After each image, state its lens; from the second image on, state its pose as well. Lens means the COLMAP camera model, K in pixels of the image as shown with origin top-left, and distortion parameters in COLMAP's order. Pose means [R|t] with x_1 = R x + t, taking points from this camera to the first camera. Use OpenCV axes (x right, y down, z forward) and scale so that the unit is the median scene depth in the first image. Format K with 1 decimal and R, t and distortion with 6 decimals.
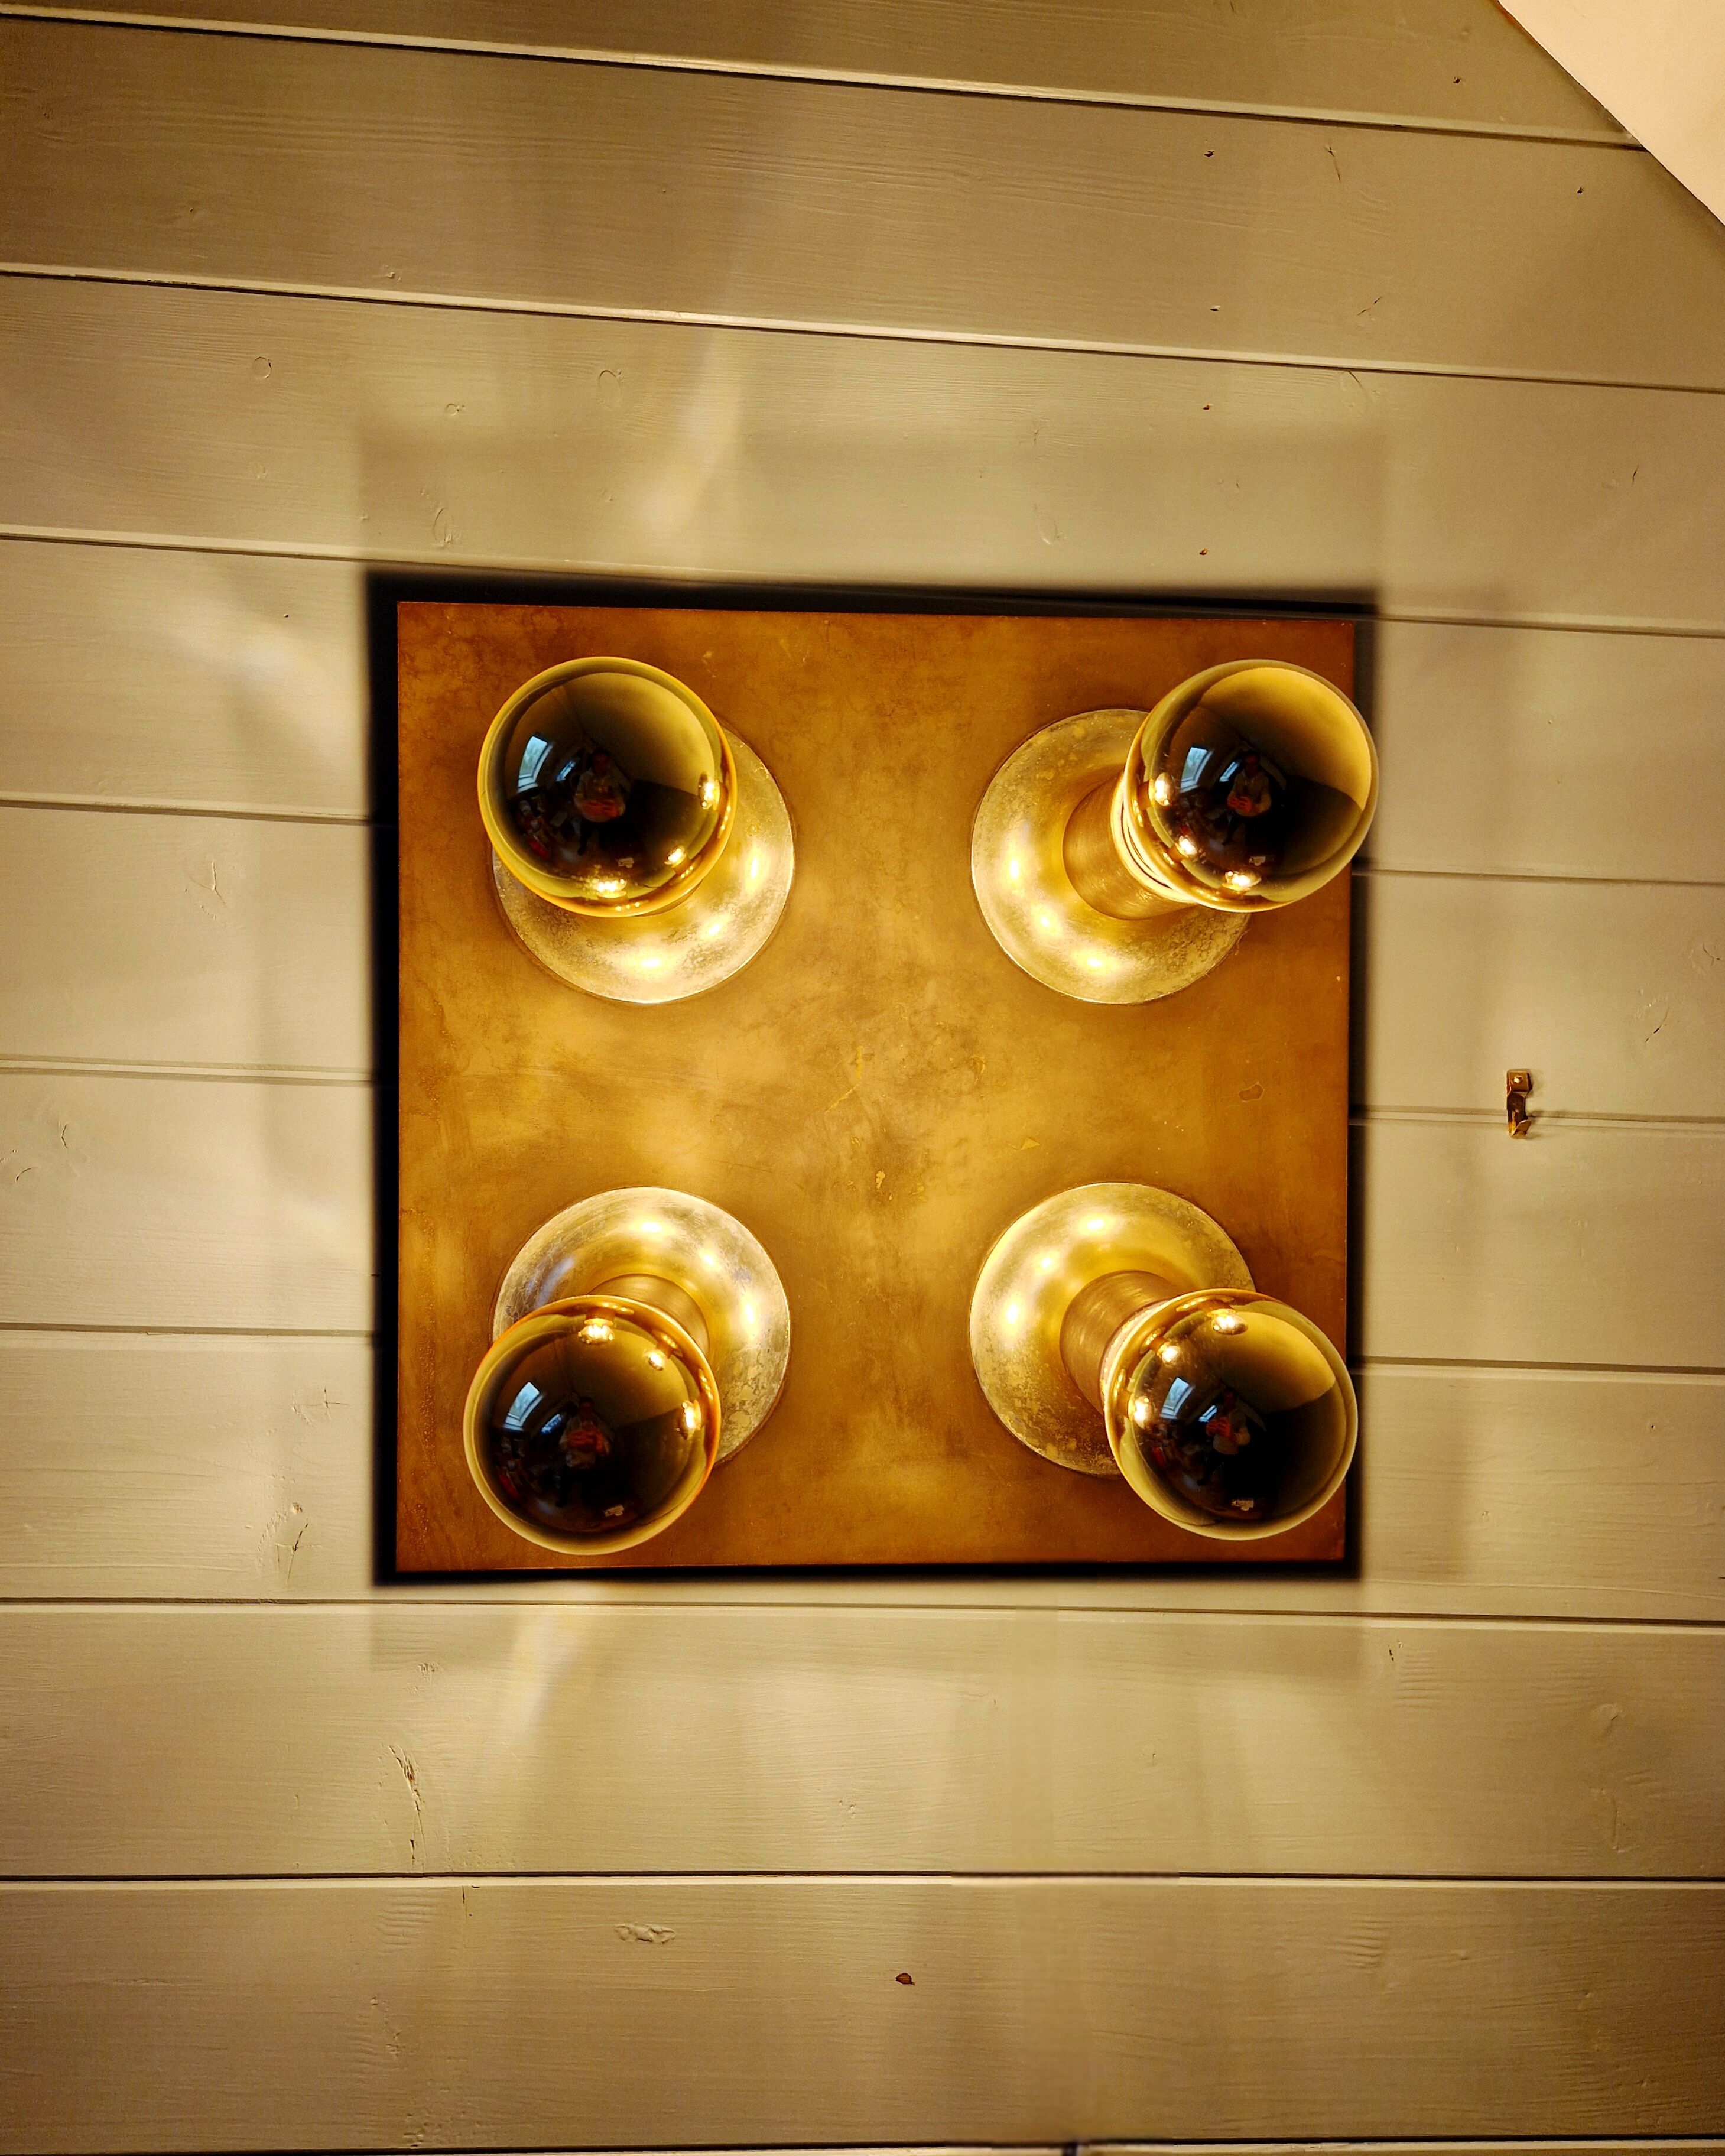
lens RADIAL K [[1607.9, 0, 911.9], [0, 1607.9, 1093.1], [0, 0, 1]] dist [0.010255, 0.001827]
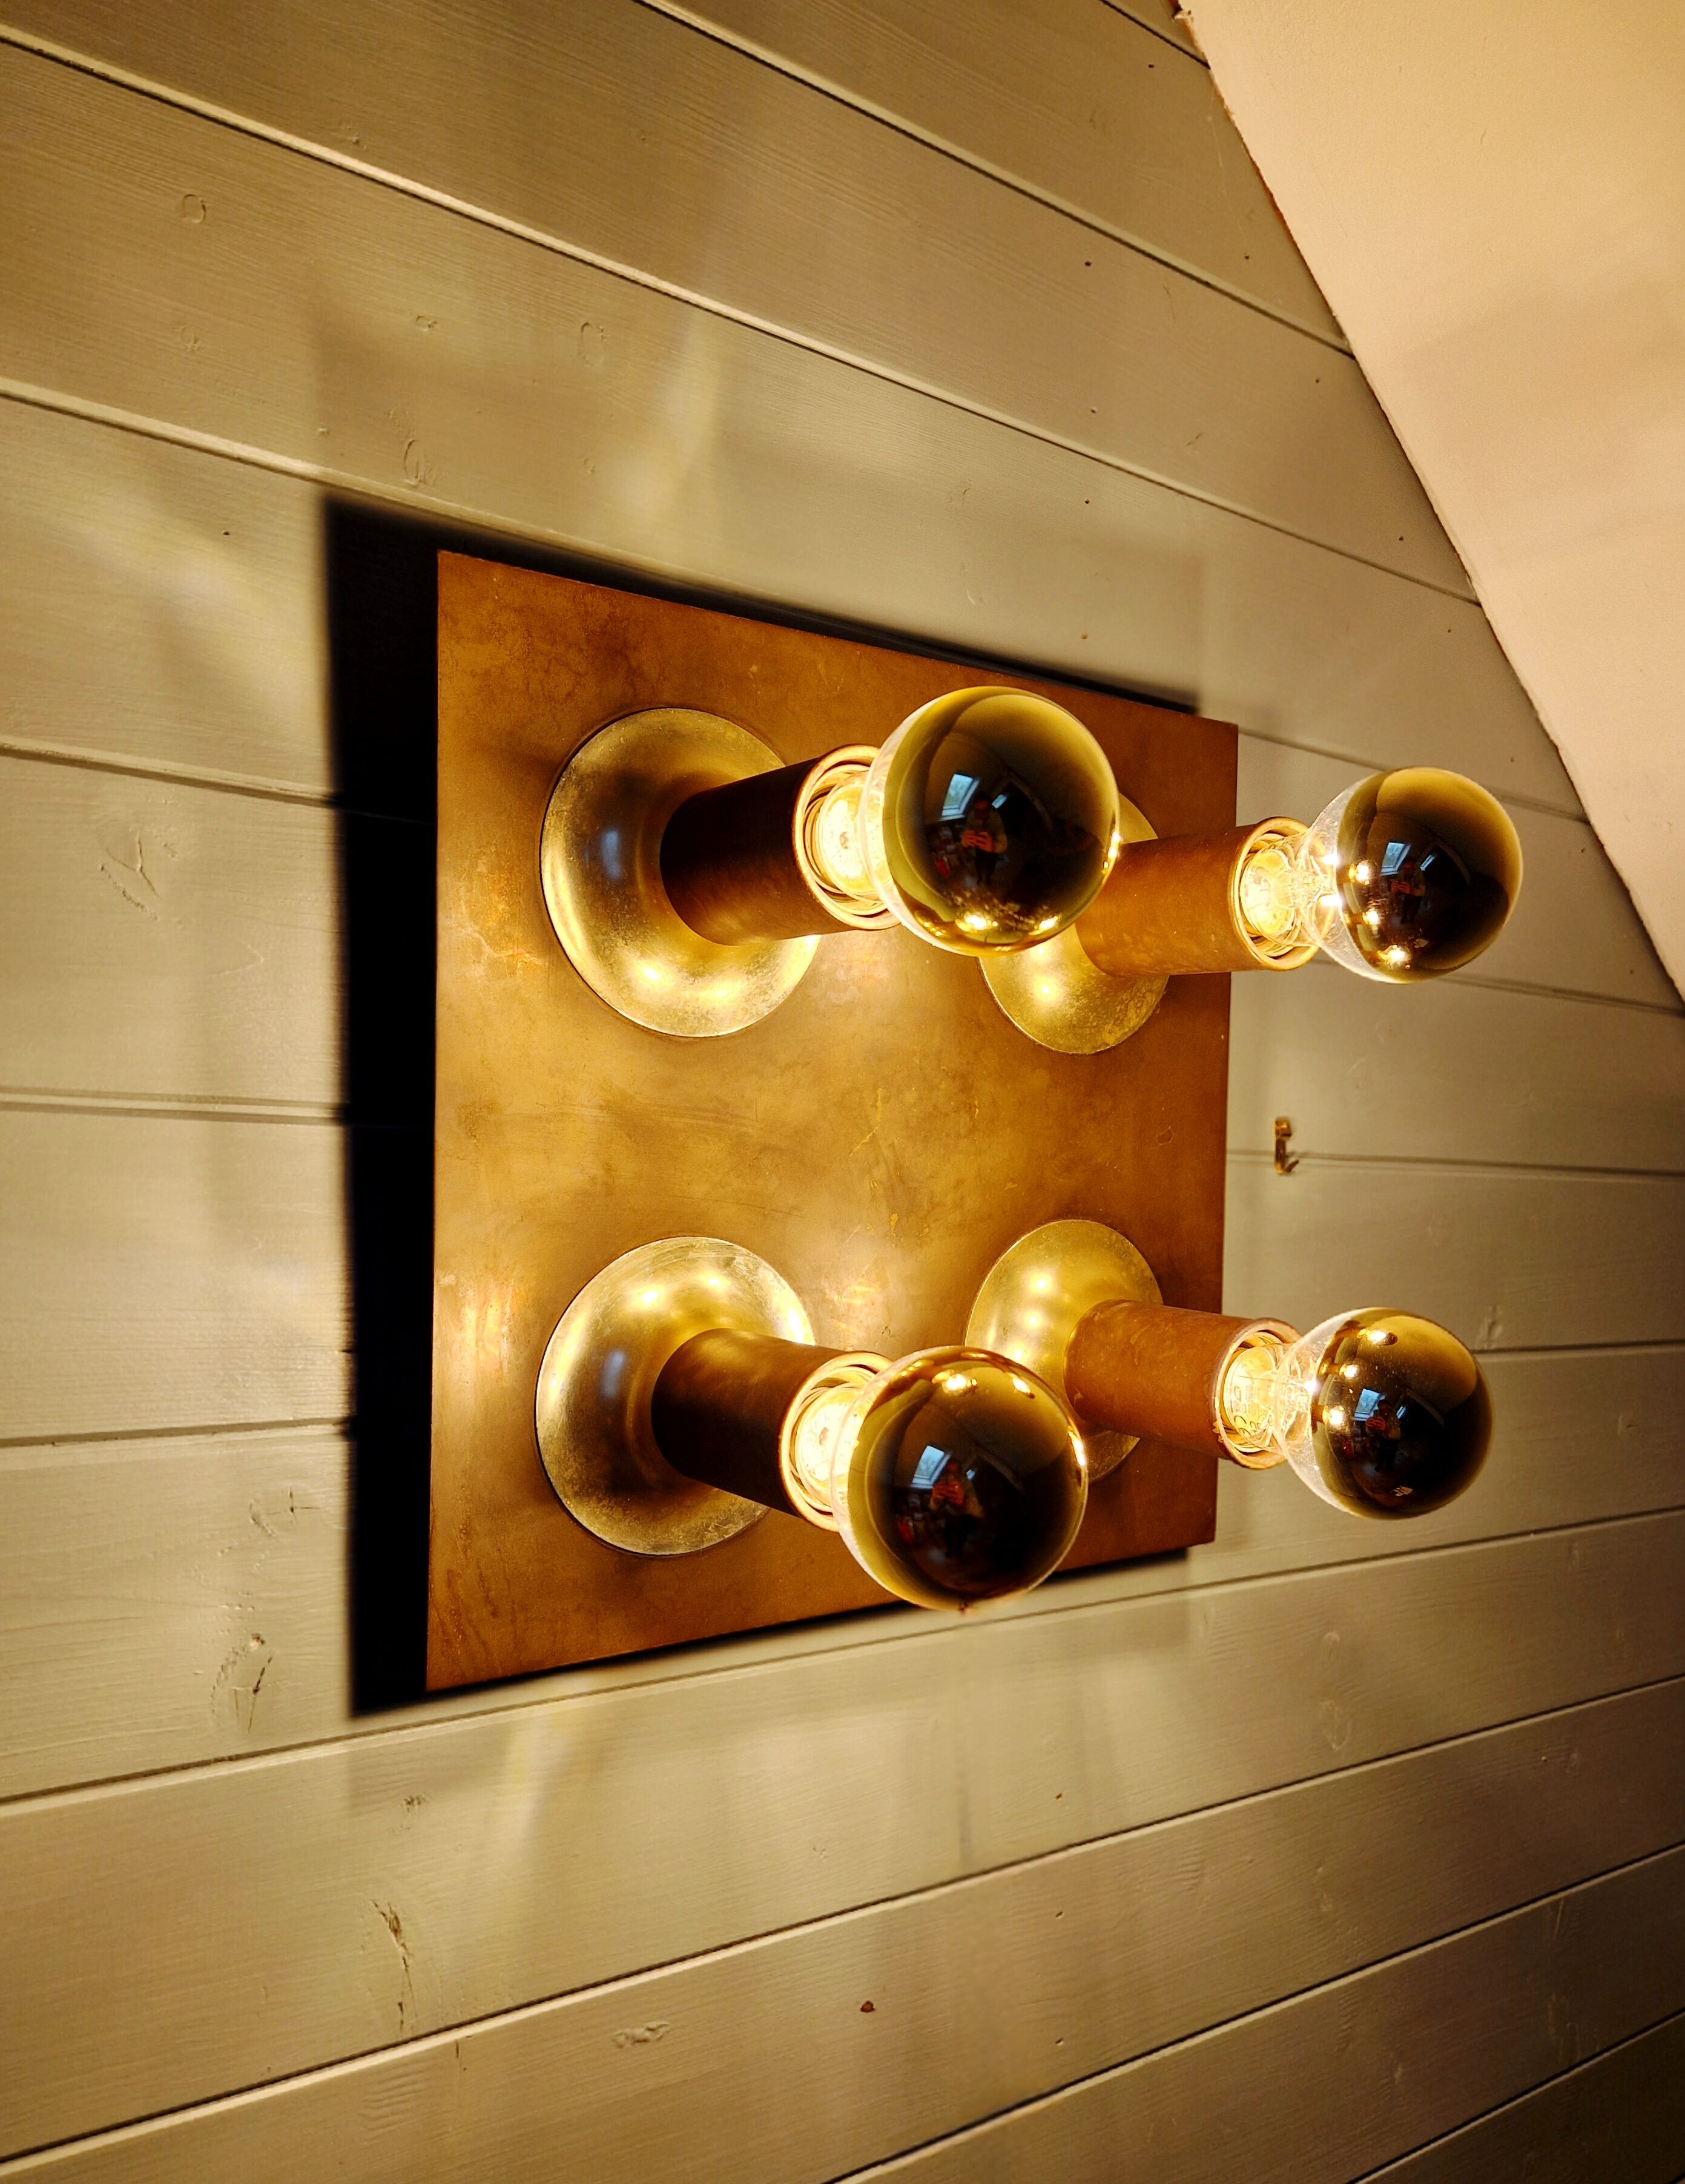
lens RADIAL K [[1607.4, 0, 863.0], [0, 1607.4, 1175.1], [0, 0, 1]] dist [0.020104, -0.012496]
pose [[0.857574, -0.008423, 0.514292, -0.539091], [-0.006096, 0.999629, 0.026537, -0.001839], [-0.514325, -0.025893, 0.857205, 0.147566]]
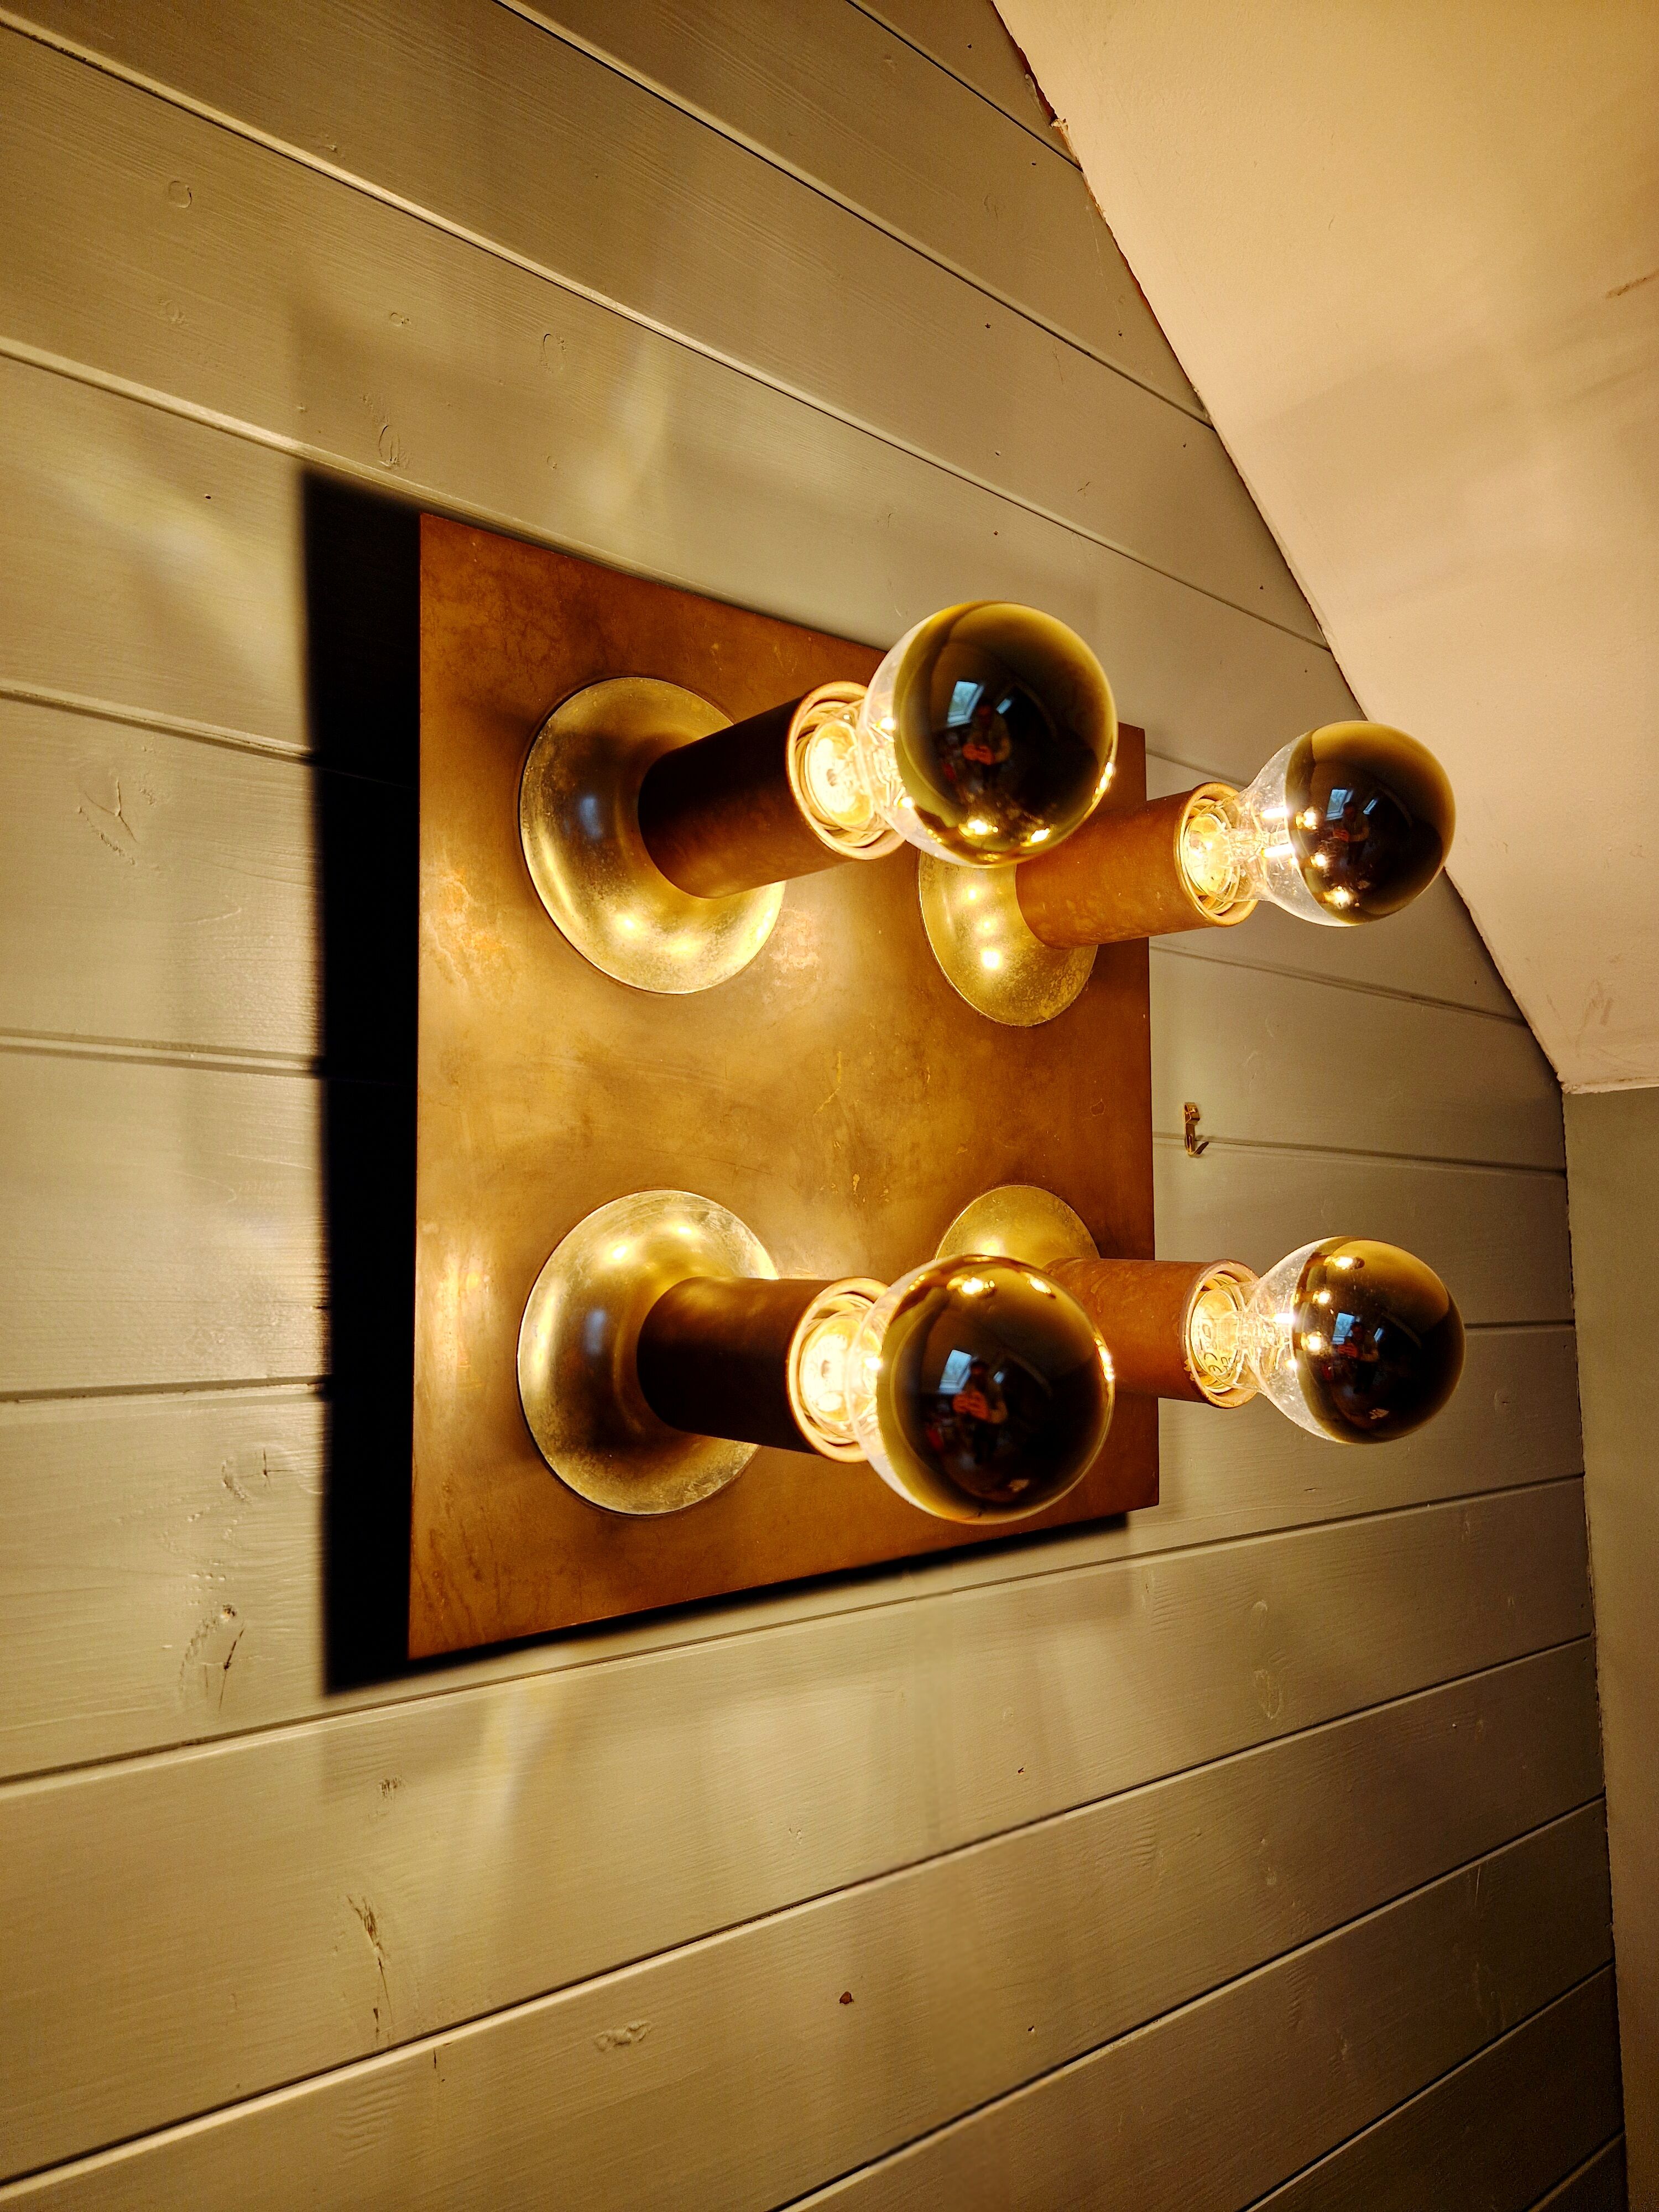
lens RADIAL K [[1461.5, 0, 811.2], [0, 1461.5, 1118.3], [0, 0, 1]] dist [0.027938, -0.022646]
pose [[0.821522, 0.021555, 0.569769, -0.561747], [0.020248, 0.997552, -0.066933, 0.073287], [-0.569817, 0.066524, 0.819075, 0.244614]]
